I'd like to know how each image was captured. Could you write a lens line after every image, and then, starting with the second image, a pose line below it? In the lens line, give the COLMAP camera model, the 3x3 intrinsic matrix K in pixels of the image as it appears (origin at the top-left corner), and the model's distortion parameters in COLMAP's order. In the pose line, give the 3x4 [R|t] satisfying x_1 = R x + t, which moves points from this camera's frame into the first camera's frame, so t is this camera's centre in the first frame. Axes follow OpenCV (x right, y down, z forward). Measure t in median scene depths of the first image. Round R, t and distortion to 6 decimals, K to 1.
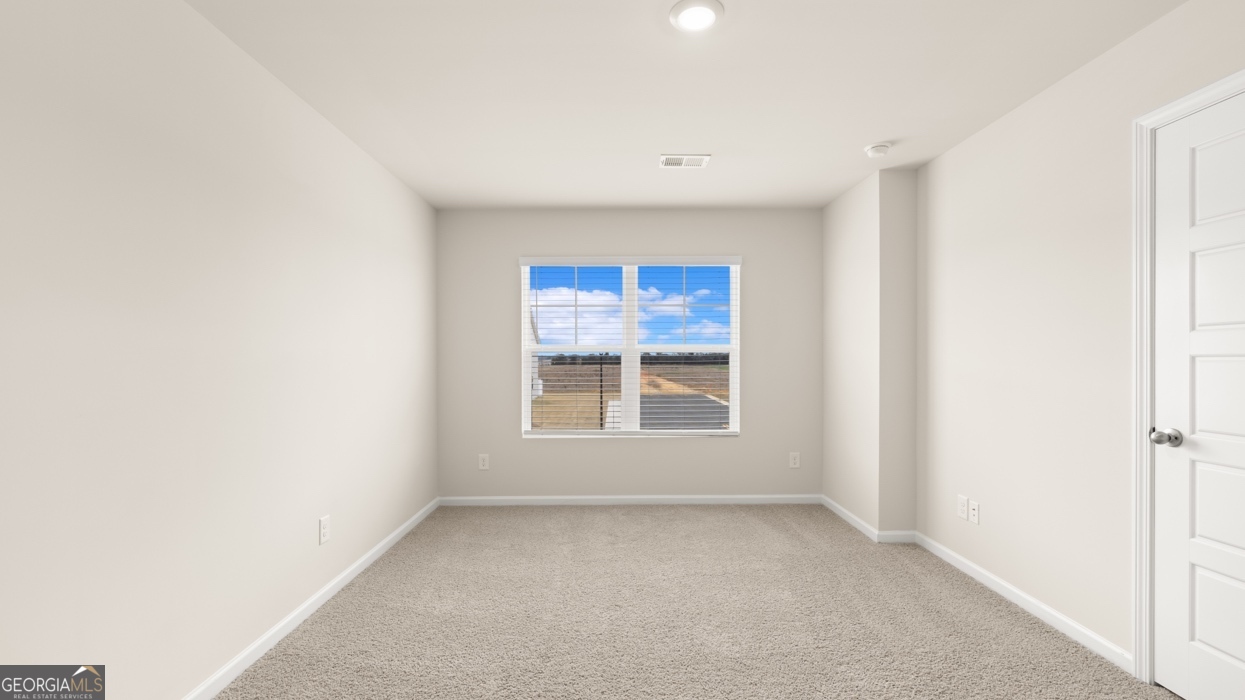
lens RADIAL K [[525.6, 0, 618.5], [0, 525.6, 367.5], [0, 0, 1]] dist [-0.001633, 0.000320]
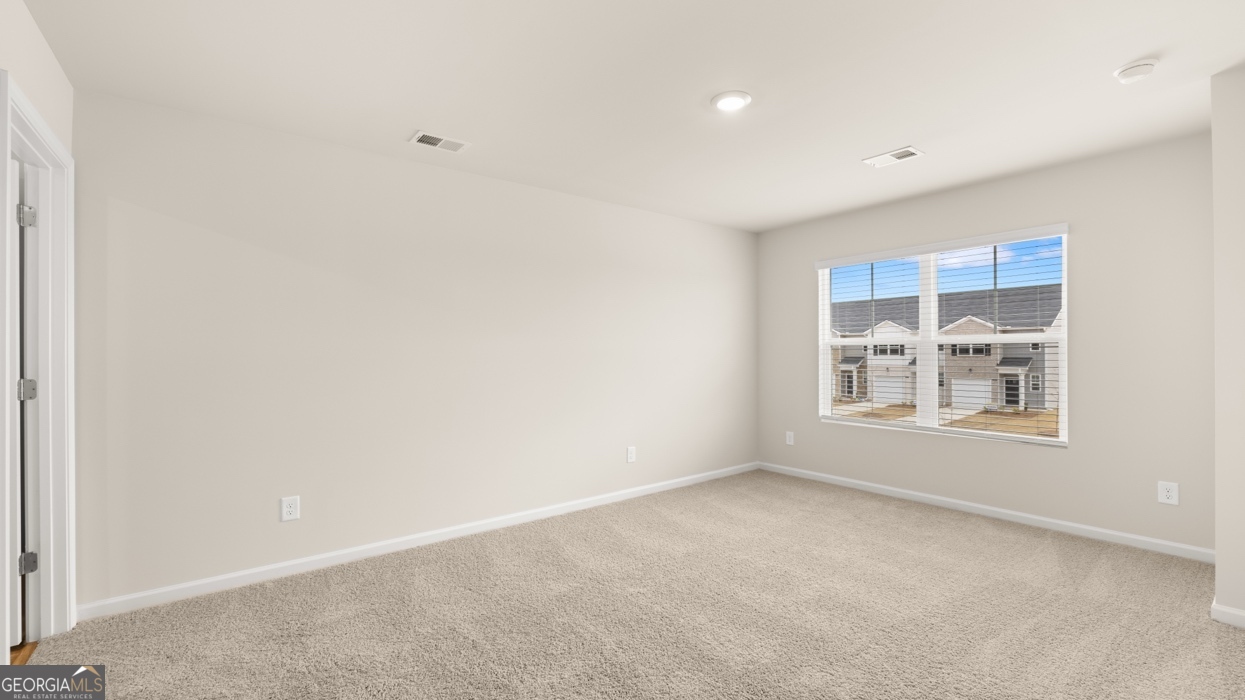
lens RADIAL K [[525.6, 0, 622.6], [0, 525.6, 352.1], [0, 0, 1]] dist [-0.001633, 0.000320]
pose [[0.606343, -0.001745, -0.795201, 0.509701], [-0.009863, 0.999904, -0.009715, 0.000225], [0.795142, 0.013733, 0.606268, -0.024281]]
